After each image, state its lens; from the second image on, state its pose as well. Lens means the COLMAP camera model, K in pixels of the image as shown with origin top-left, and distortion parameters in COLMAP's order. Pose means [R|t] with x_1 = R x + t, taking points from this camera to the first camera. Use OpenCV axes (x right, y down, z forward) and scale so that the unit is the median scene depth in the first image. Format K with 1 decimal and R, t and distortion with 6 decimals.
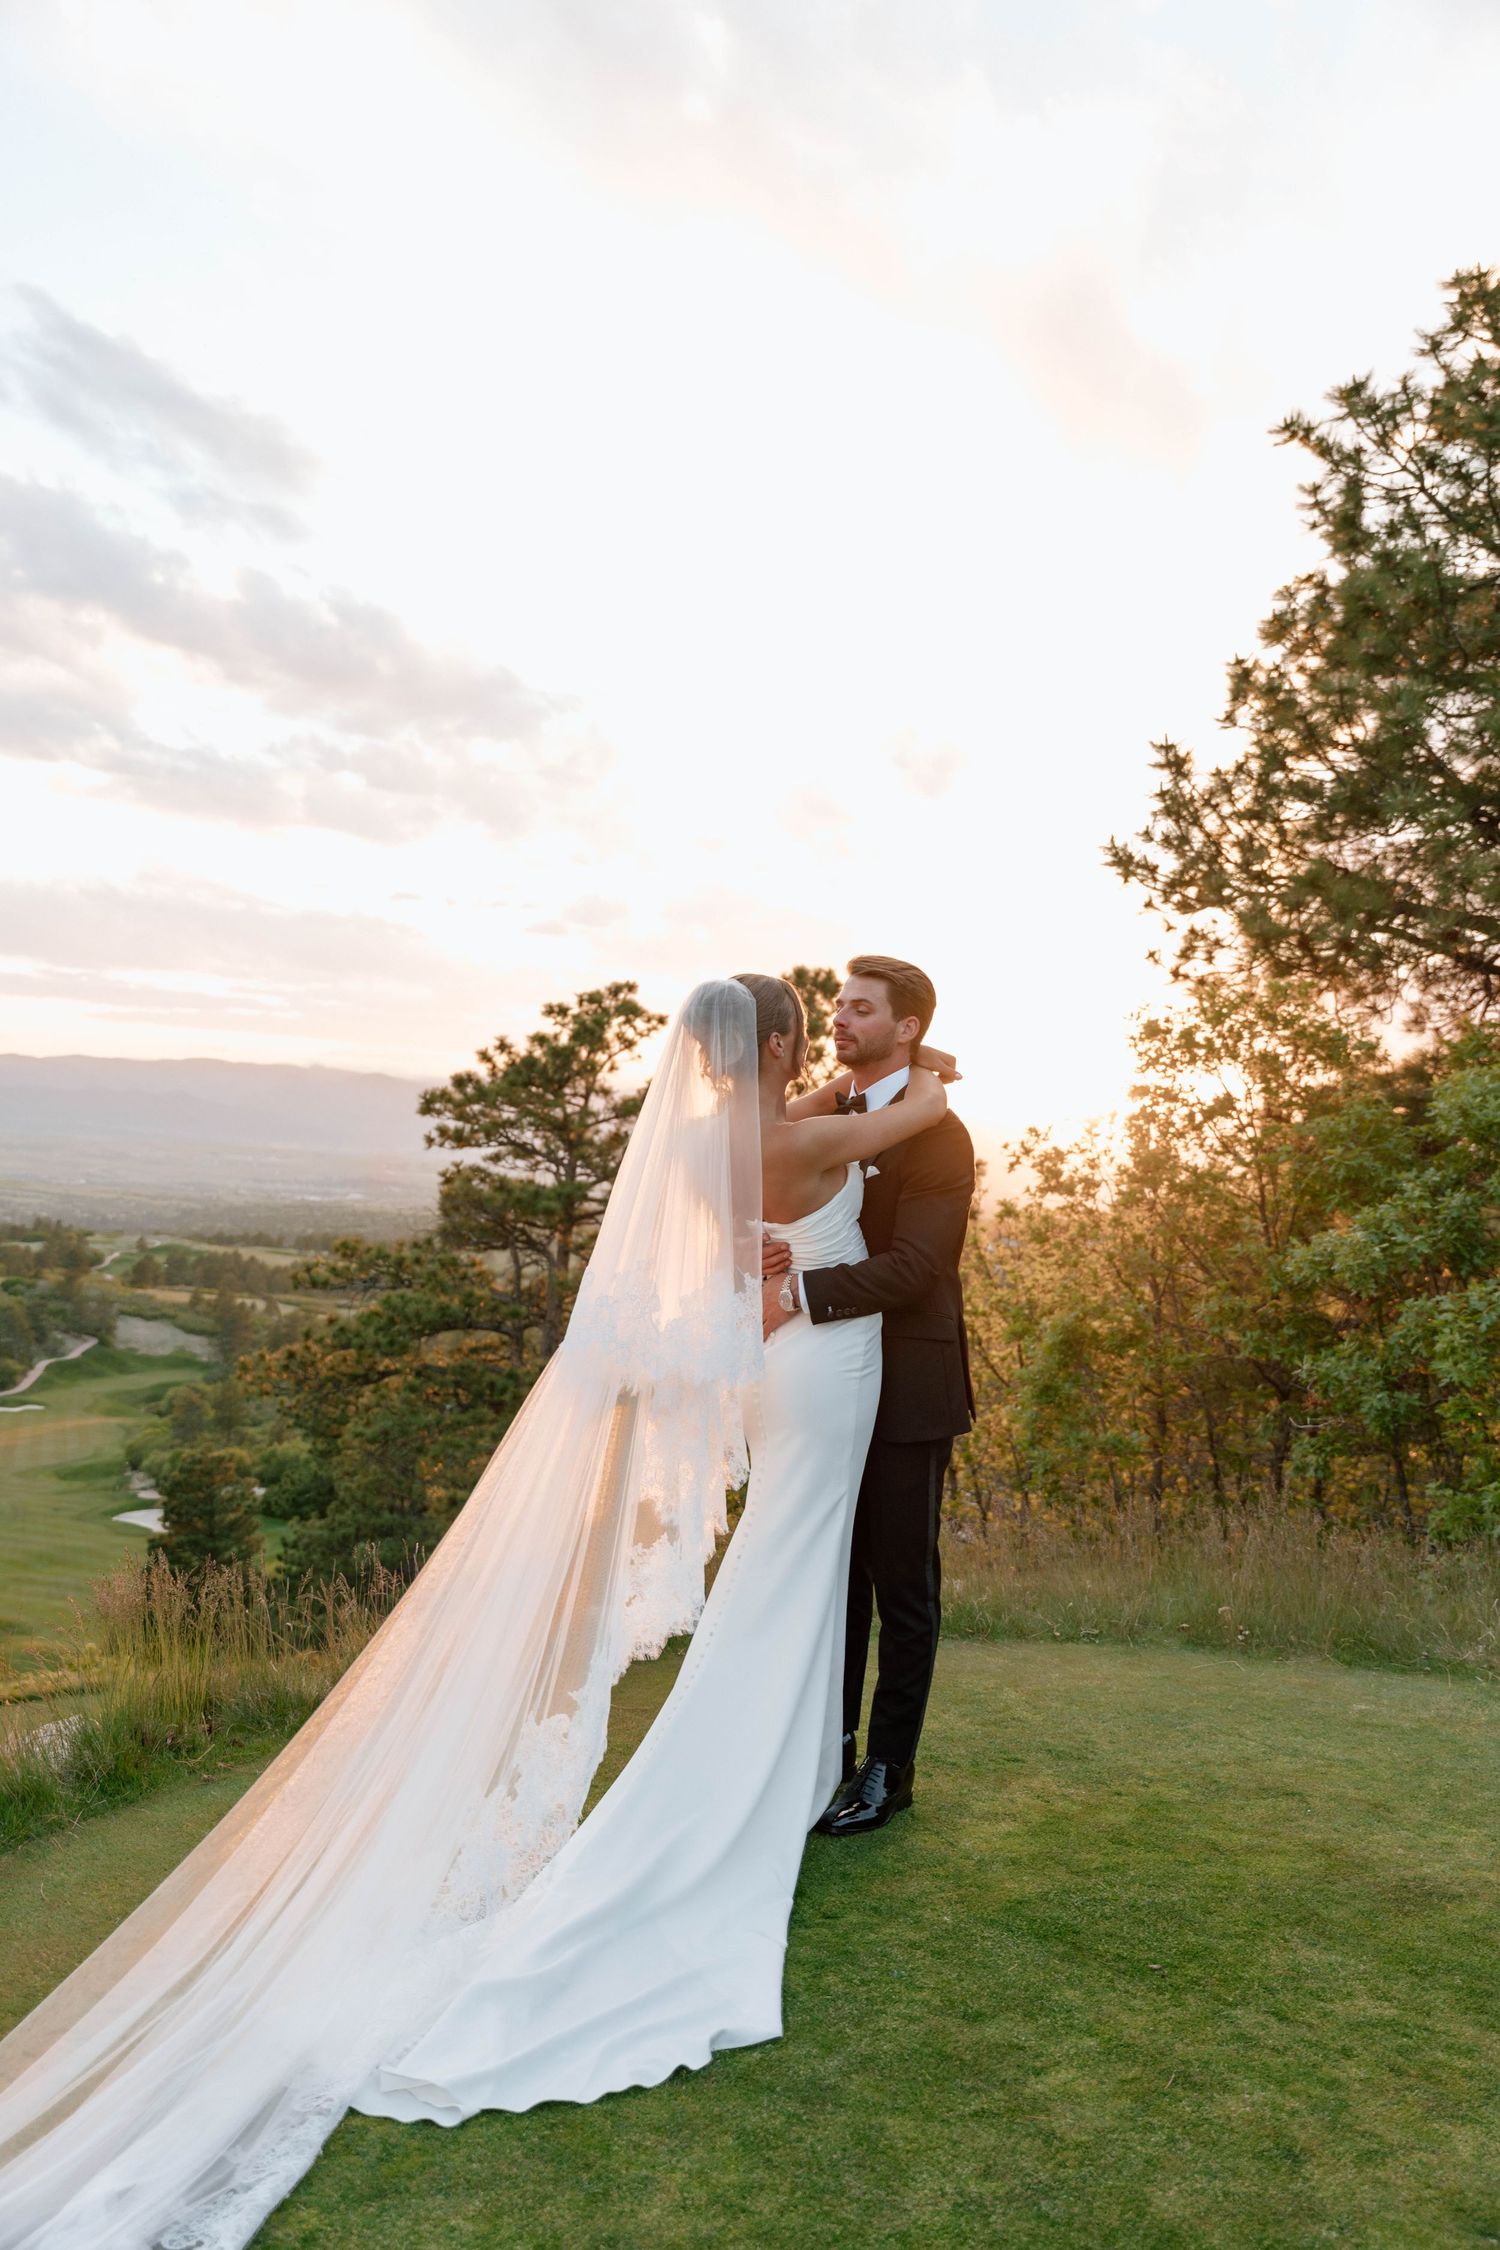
lens RADIAL K [[1879.1, 0, 750.0], [0, 1879.1, 1125.0], [0, 0, 1]] dist [-0.010614, -0.001412]
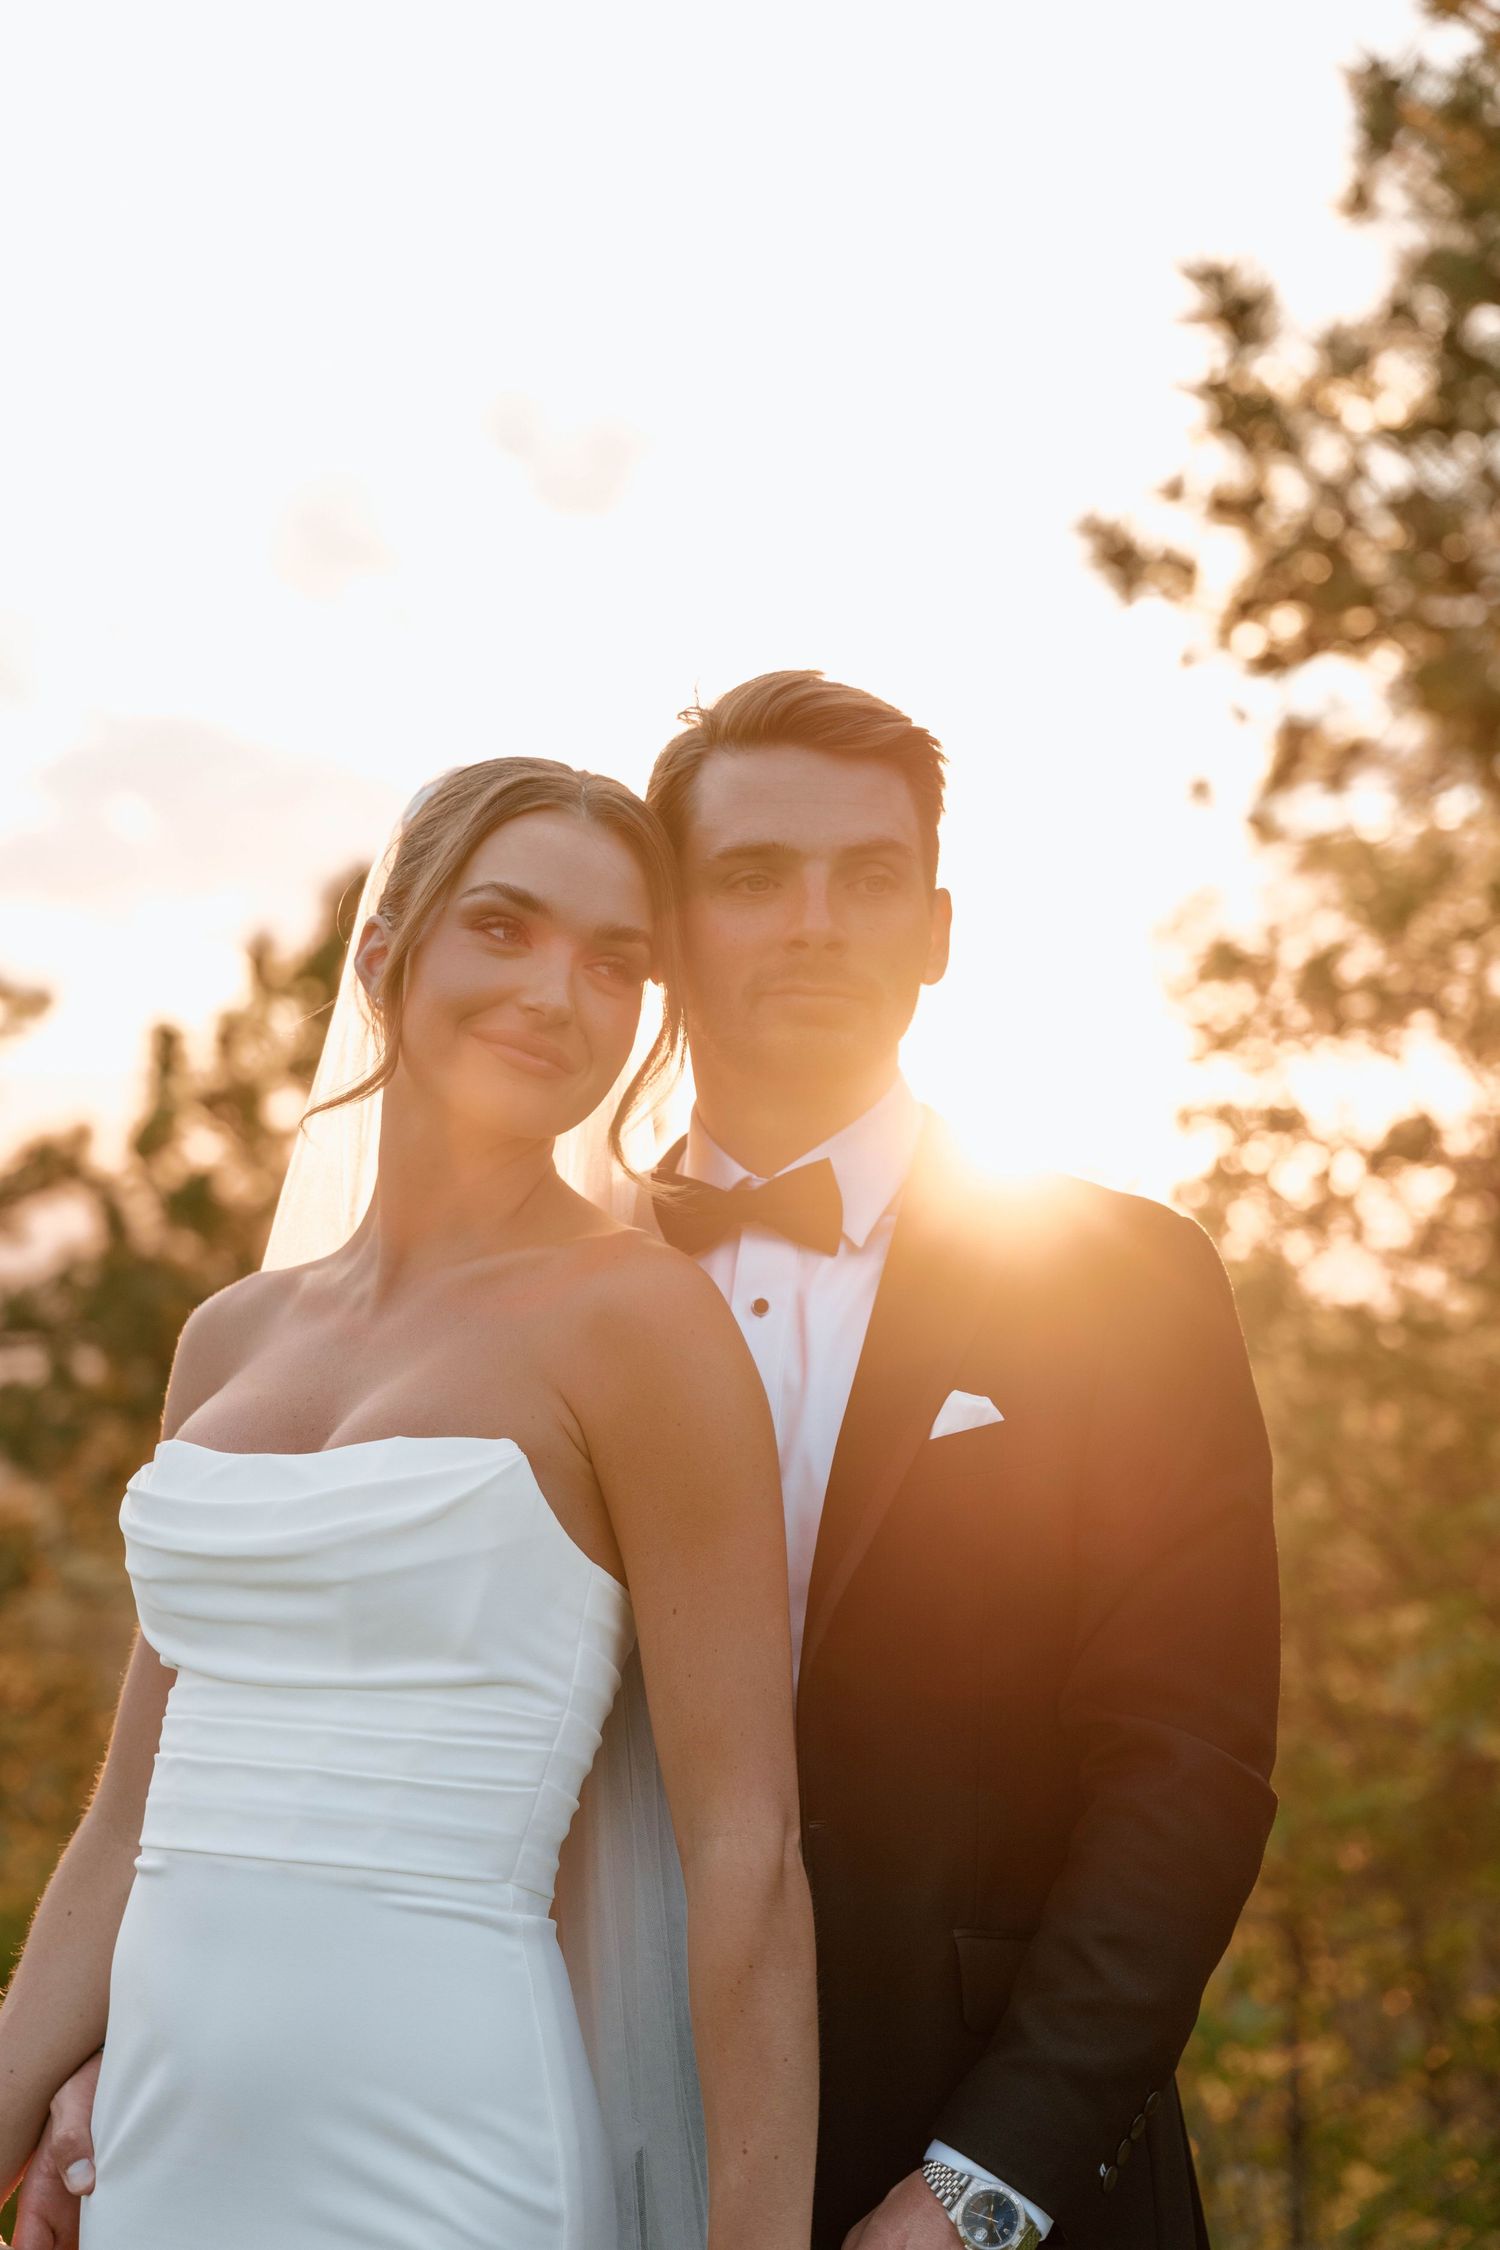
lens RADIAL K [[4076.9, 0, 750.0], [0, 4076.9, 1125.0], [0, 0, 1]] dist [-0.000213, 0.020077]
pose [[0.992748, -0.044023, 0.111864, 0.014931], [0.046705, 0.998678, -0.021474, -0.001576], [-0.110770, 0.026543, 0.993492, 0.134138]]
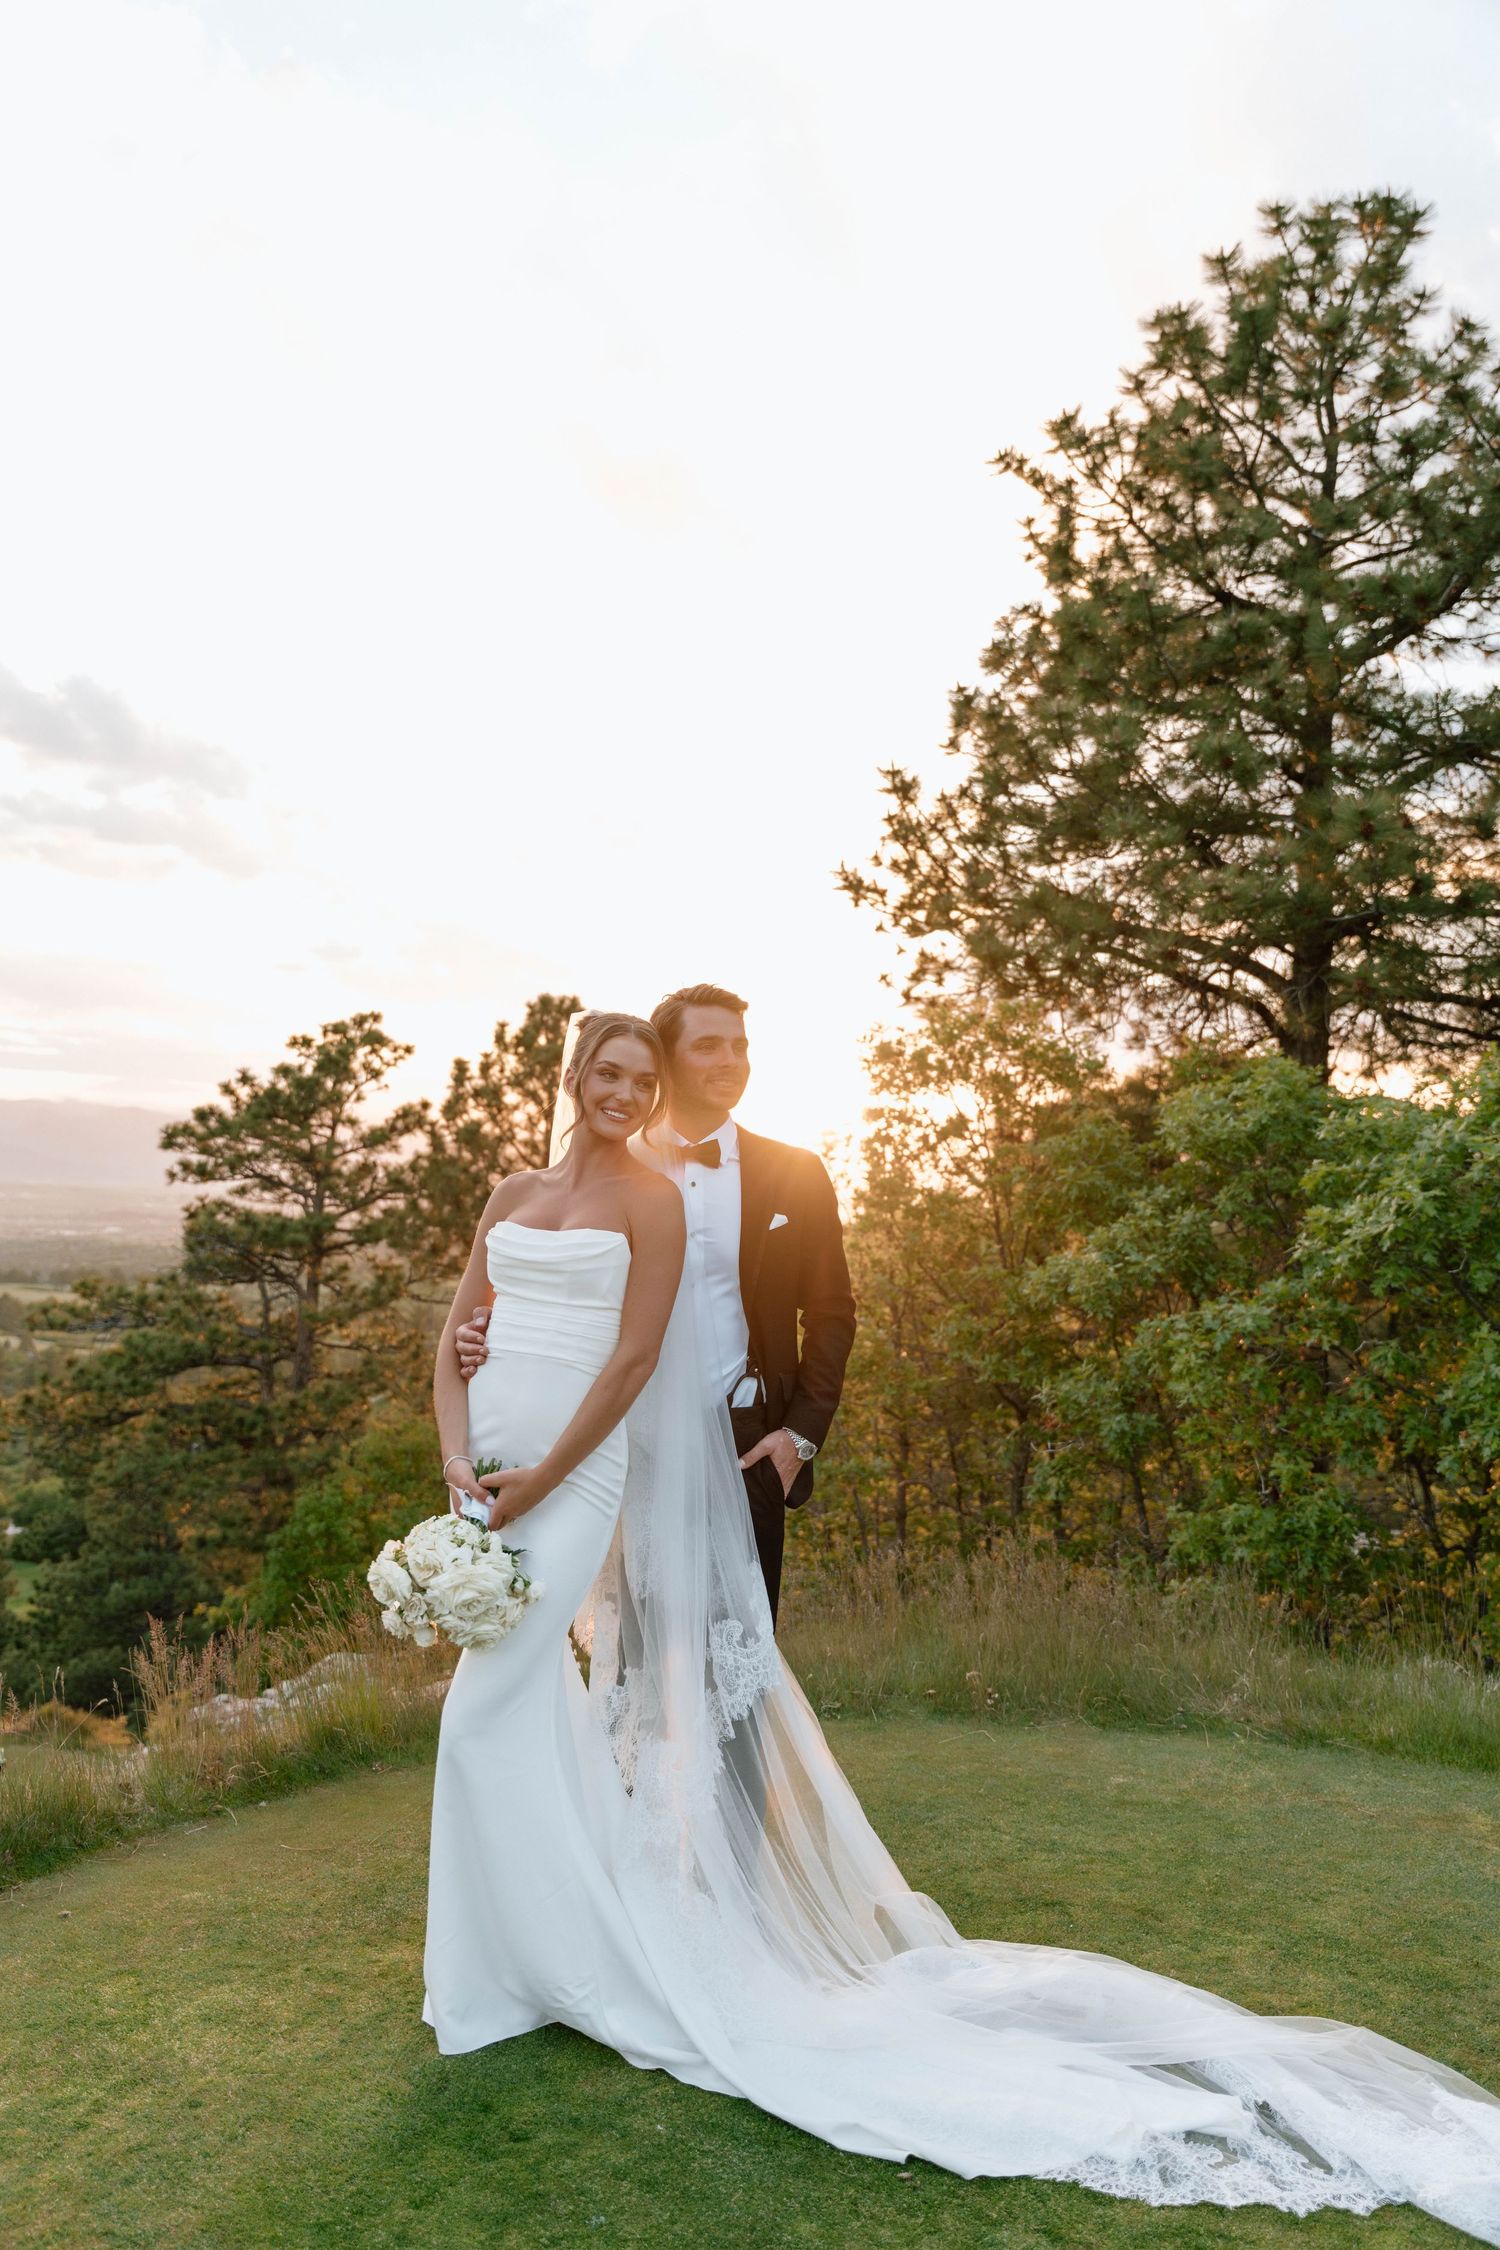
lens RADIAL K [[1794.1, 0, 750.0], [0, 1794.1, 1125.0], [0, 0, 1]] dist [-0.002579, -0.001695]
pose [[0.990970, -0.022850, 0.132123, 0.013135], [0.024304, 0.999660, -0.009400, -0.003880], [-0.131863, 0.012527, 0.991189, 0.052598]]
